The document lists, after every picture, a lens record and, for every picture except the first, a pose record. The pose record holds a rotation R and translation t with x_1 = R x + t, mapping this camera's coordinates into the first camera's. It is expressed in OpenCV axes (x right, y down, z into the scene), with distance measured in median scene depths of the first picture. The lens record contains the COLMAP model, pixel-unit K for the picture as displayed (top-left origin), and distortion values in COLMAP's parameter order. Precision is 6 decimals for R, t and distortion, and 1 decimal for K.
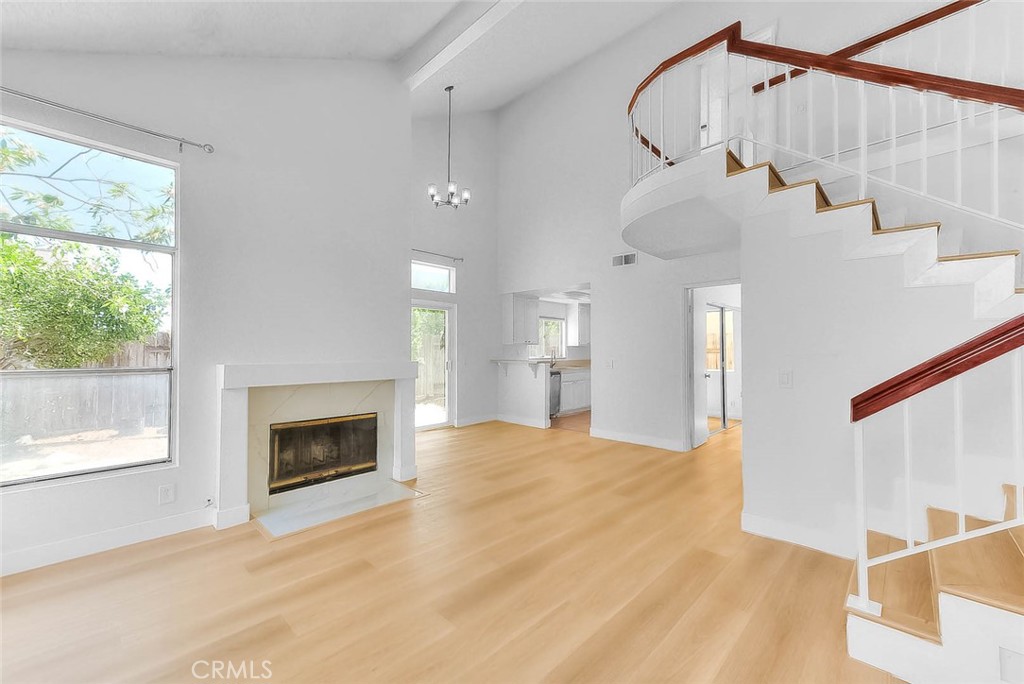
lens RADIAL K [[406.1, 0, 515.4], [0, 406.1, 347.8], [0, 0, 1]] dist [0.014096, -0.000254]
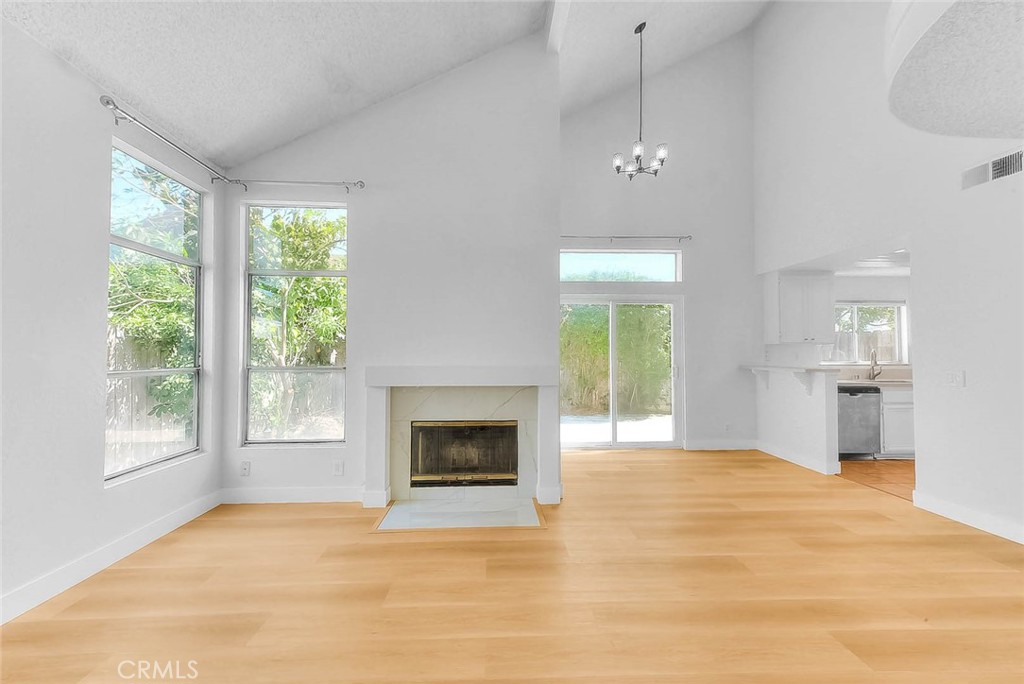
lens RADIAL K [[406.1, 0, 510.3], [0, 406.1, 345.8], [0, 0, 1]] dist [0.014096, -0.000254]
pose [[0.722435, -0.019029, -0.691177, 0.273259], [0.008927, 0.999795, -0.018195, 0.006748], [0.691381, 0.006975, 0.722457, 0.322100]]
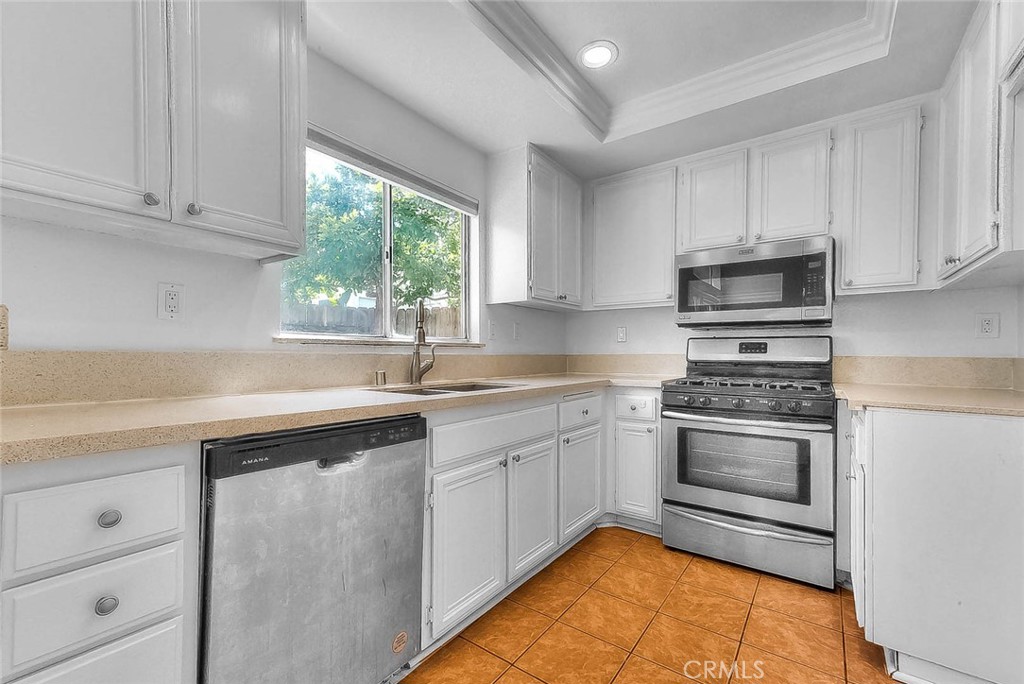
lens RADIAL K [[406.1, 0, 513.6], [0, 406.1, 351.9], [0, 0, 1]] dist [0.014096, -0.000254]
pose [[0.989227, 0.002629, 0.146365, 0.242403], [-0.004207, 0.999936, 0.010471, 0.062494], [-0.146328, -0.010974, 0.989175, 1.680345]]
